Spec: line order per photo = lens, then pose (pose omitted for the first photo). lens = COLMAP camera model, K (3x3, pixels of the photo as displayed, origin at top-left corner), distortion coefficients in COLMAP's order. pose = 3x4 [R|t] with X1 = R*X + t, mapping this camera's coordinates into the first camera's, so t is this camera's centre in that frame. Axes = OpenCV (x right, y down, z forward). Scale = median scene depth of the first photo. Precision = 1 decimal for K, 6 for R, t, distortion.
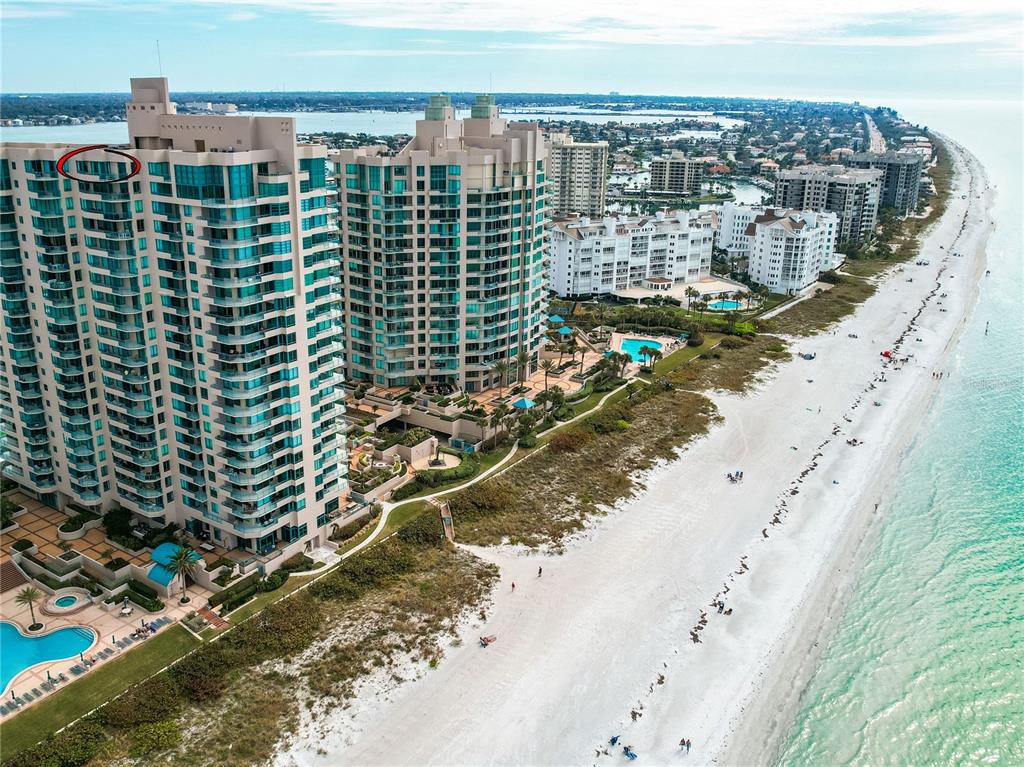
lens RADIAL K [[867.5, 0, 512.0], [0, 867.5, 383.5], [0, 0, 1]] dist [-0.056119, 0.001193]
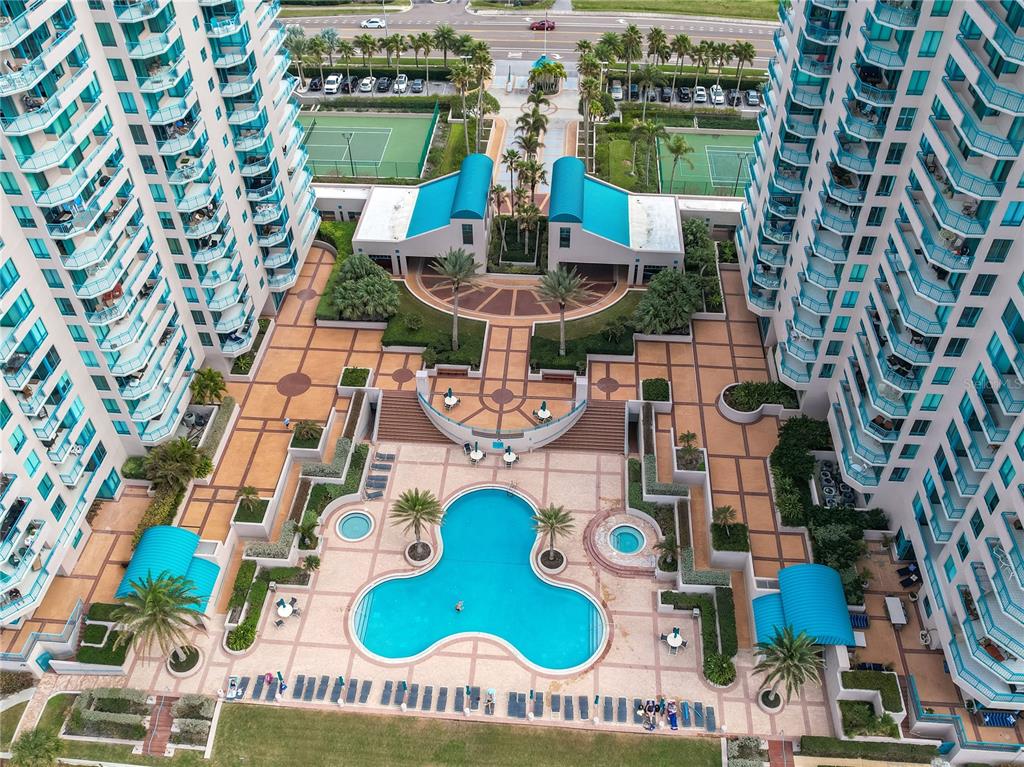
lens RADIAL K [[867.5, 0, 512.0], [0, 867.5, 383.5], [0, 0, 1]] dist [-0.056119, 0.001193]
pose [[0.452294, 0.597805, -0.661861, -0.229882], [-0.259740, 0.798228, 0.543477, -0.128459], [0.853209, -0.073900, 0.516308, 0.629642]]
